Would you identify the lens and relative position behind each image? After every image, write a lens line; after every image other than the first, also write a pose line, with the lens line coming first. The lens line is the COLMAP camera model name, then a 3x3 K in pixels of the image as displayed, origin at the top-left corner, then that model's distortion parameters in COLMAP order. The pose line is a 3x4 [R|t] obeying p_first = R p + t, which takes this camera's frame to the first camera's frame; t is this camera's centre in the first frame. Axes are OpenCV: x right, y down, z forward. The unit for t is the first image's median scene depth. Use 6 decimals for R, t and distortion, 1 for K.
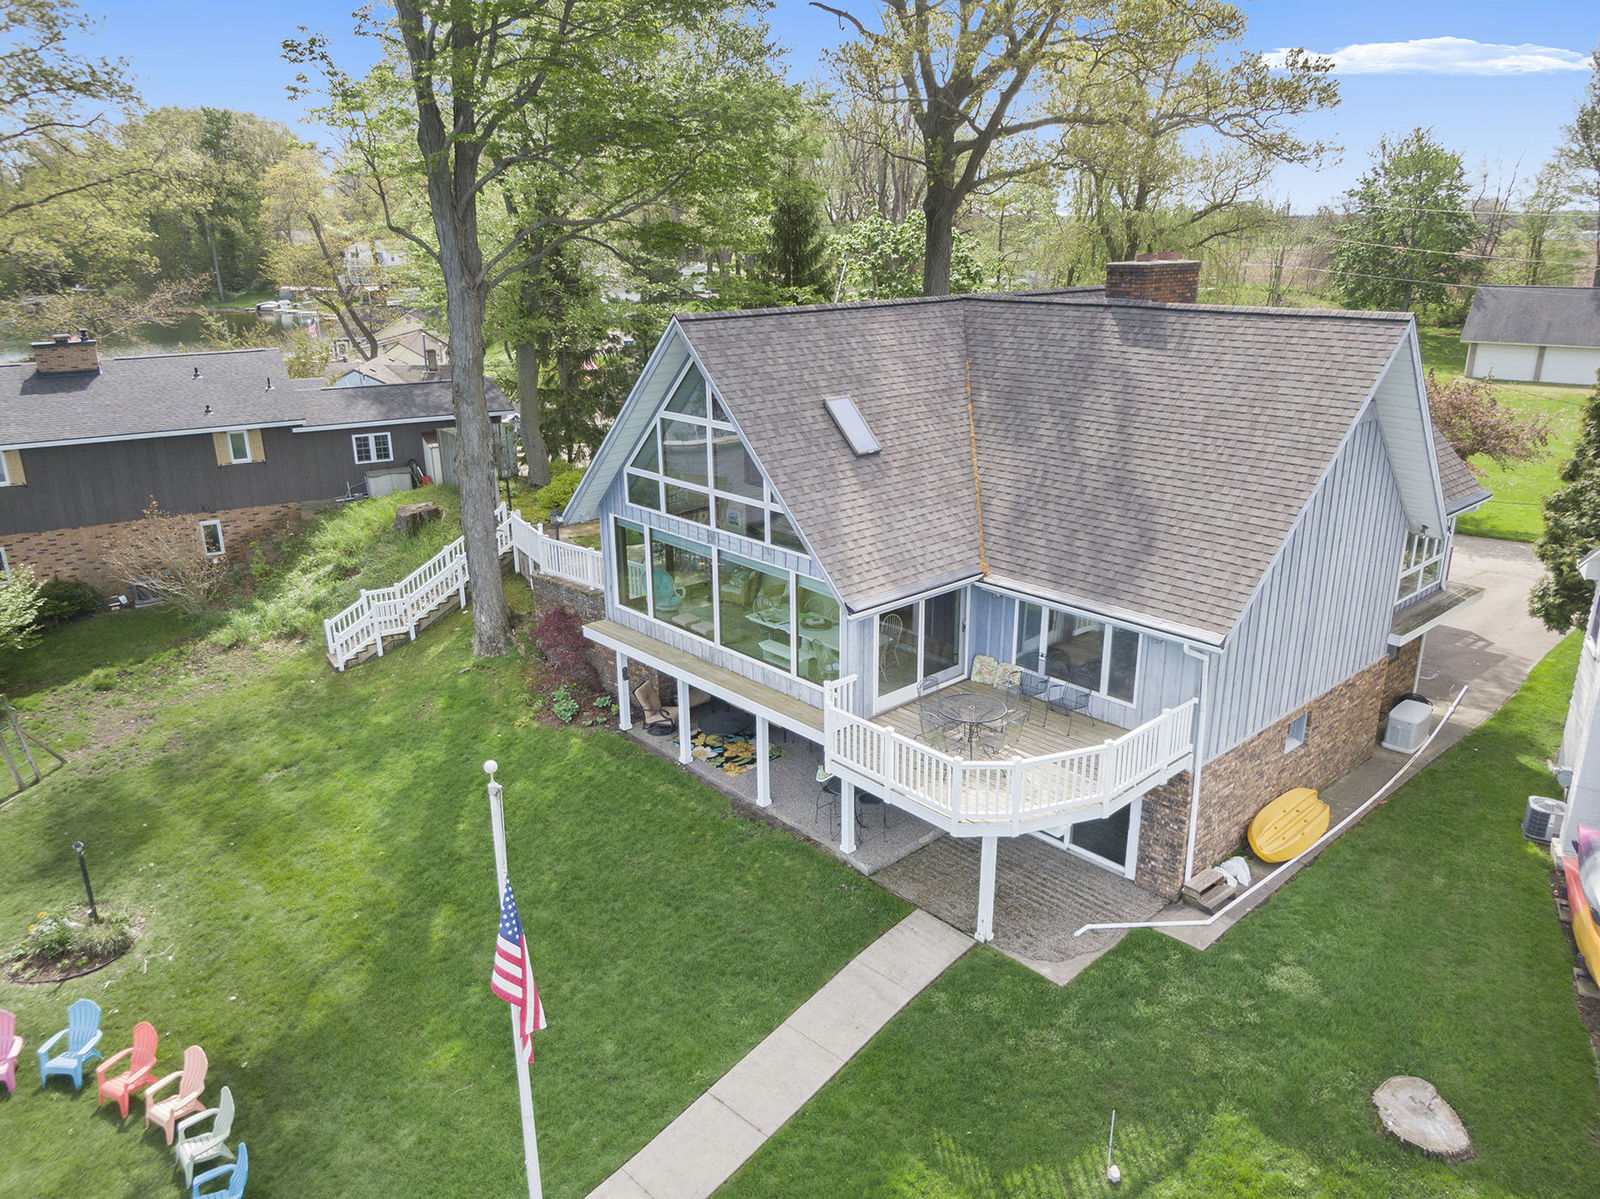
lens RADIAL K [[1130.2, 0, 804.5], [0, 1130.2, 597.3], [0, 0, 1]] dist [0.053554, -0.094732]
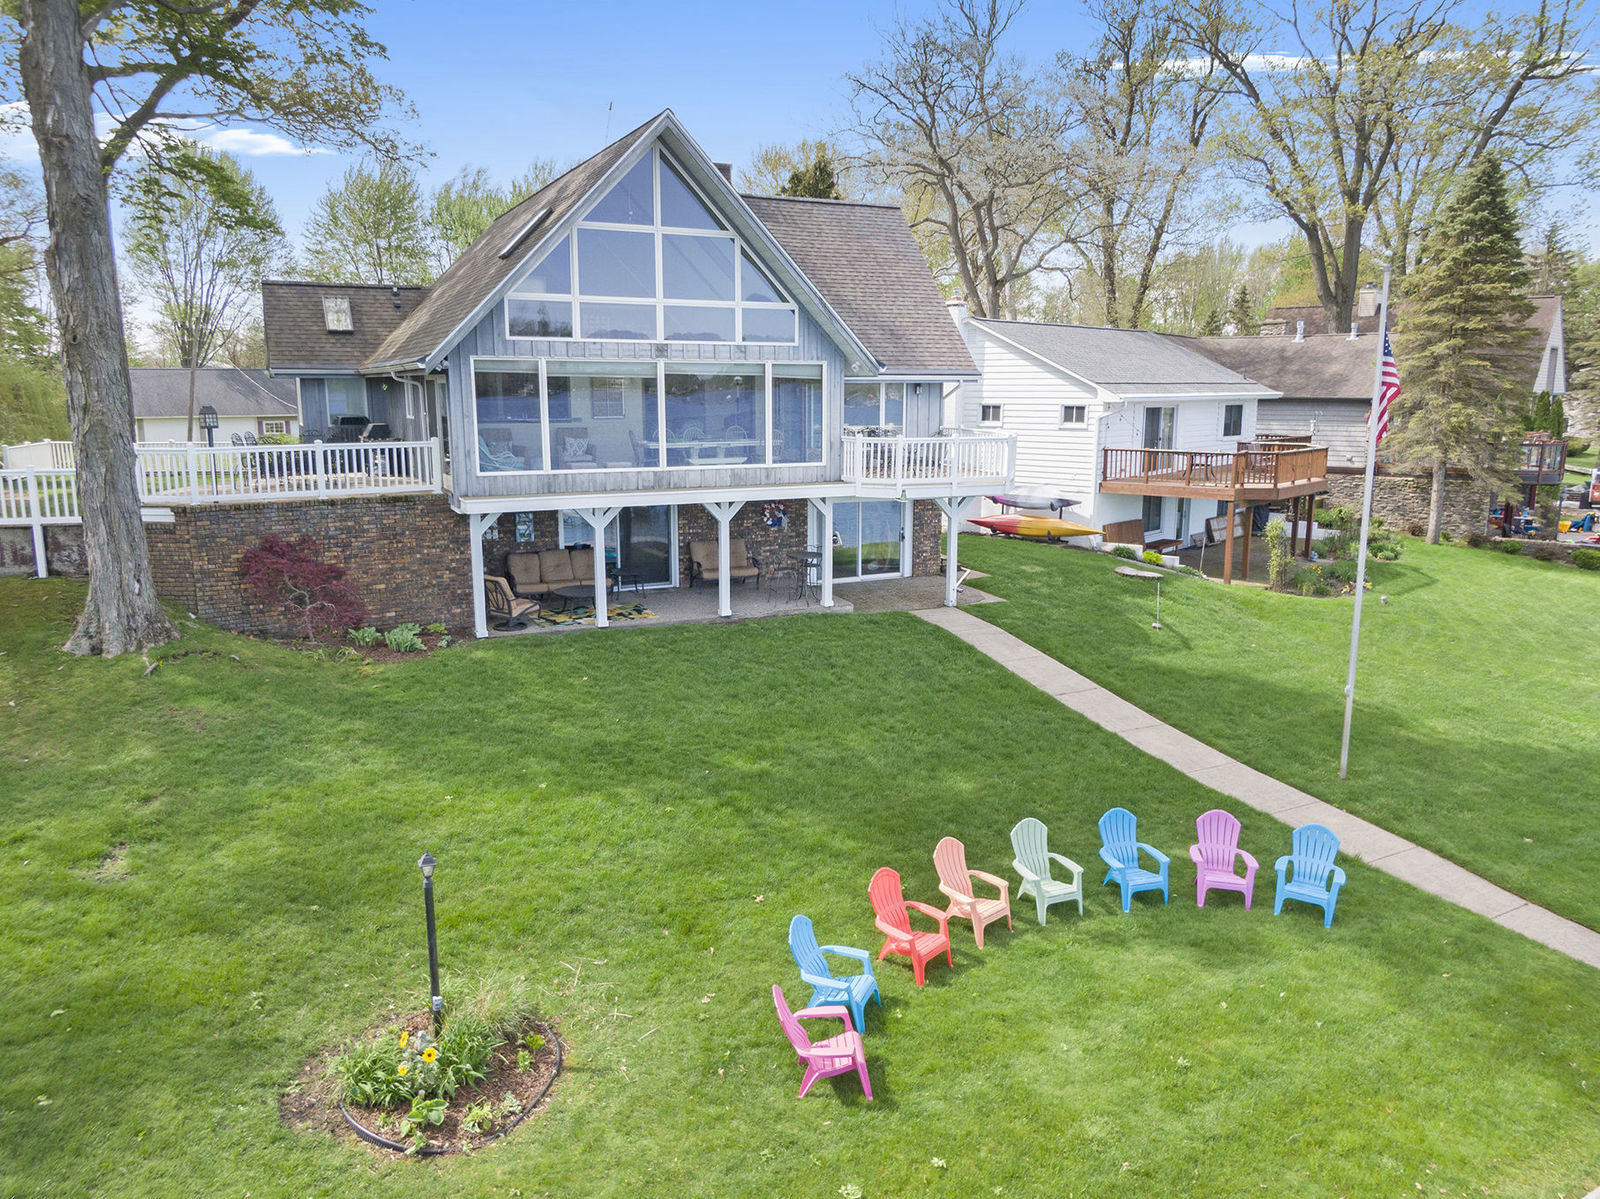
lens RADIAL K [[1130.2, 0, 804.5], [0, 1130.2, 597.3], [0, 0, 1]] dist [0.053554, -0.094732]
pose [[0.278532, -0.167846, 0.945647, -0.923949], [0.296579, 0.951521, 0.081534, 0.098574], [-0.913488, 0.257750, 0.314809, 0.564883]]
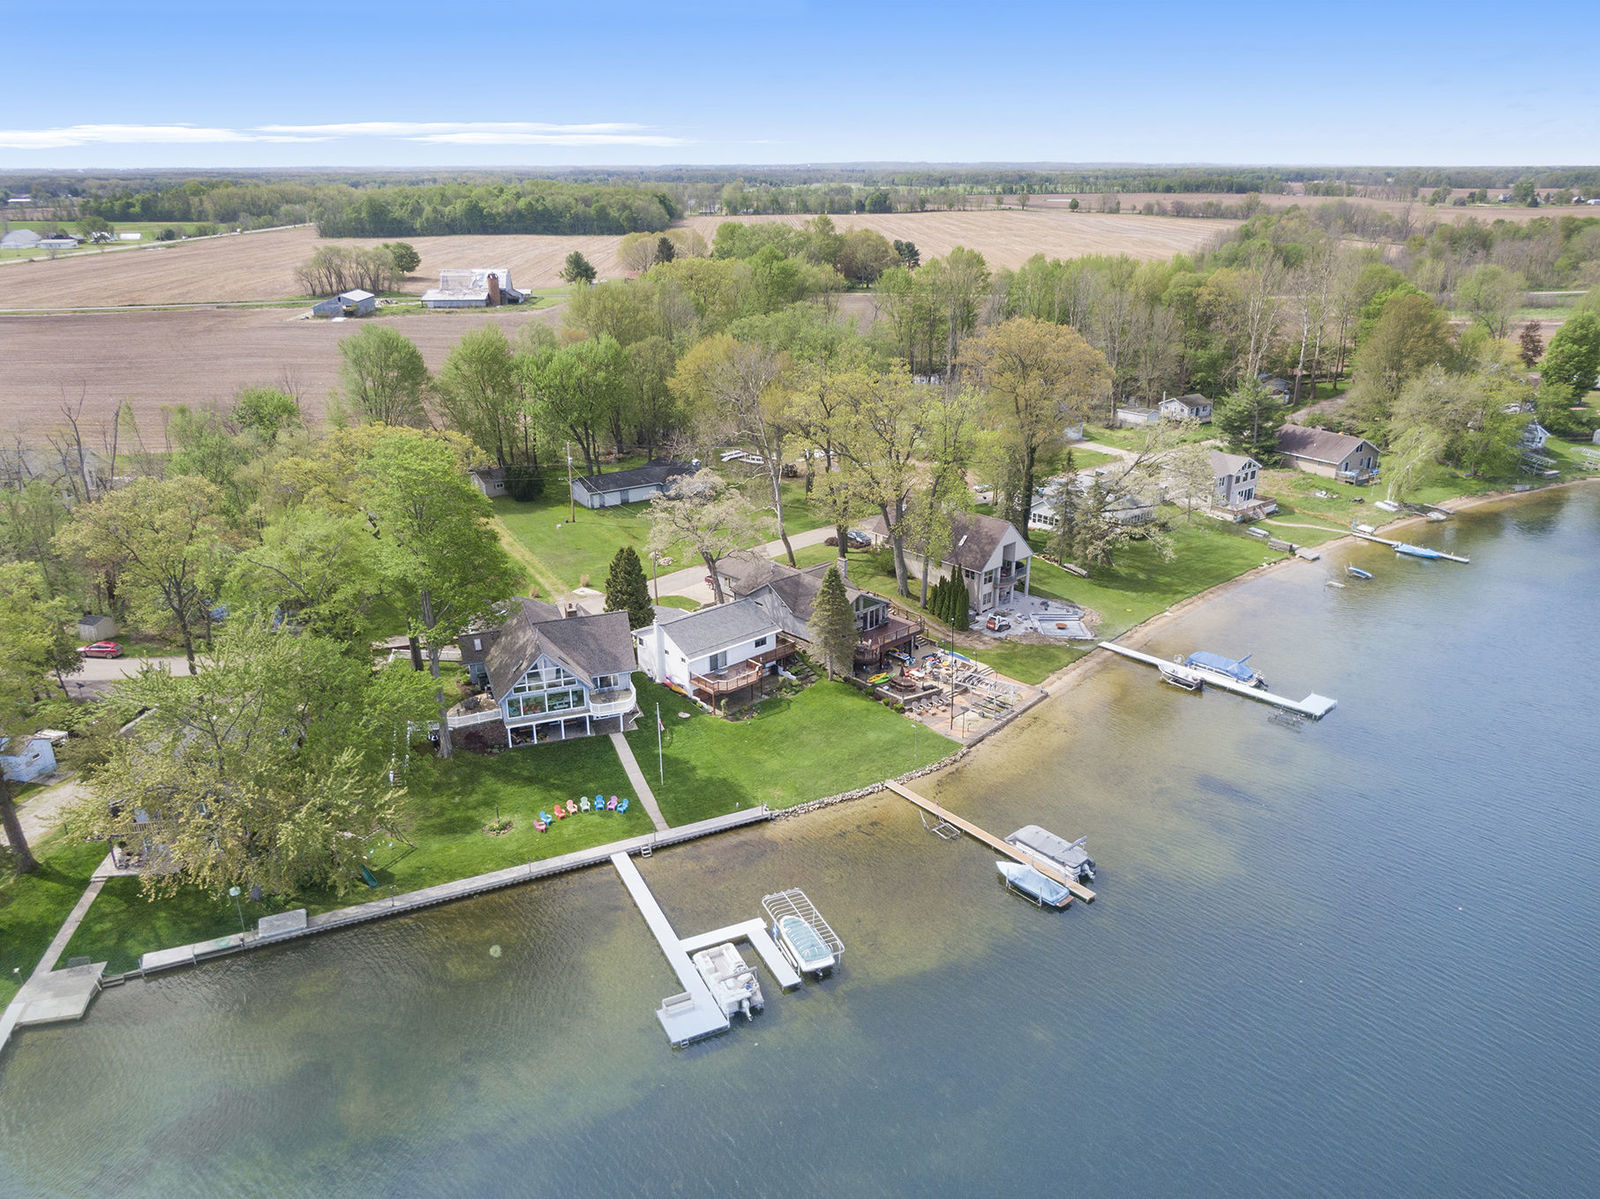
lens RADIAL K [[1131.5, 0, 802.9], [0, 1131.5, 631.4], [0, 0, 1]] dist [0.059812, -0.098292]
pose [[0.371647, -0.340346, 0.863738, -3.399521], [0.288837, 0.926592, 0.240833, -1.024652], [-0.882299, 0.159975, 0.442670, -1.943040]]
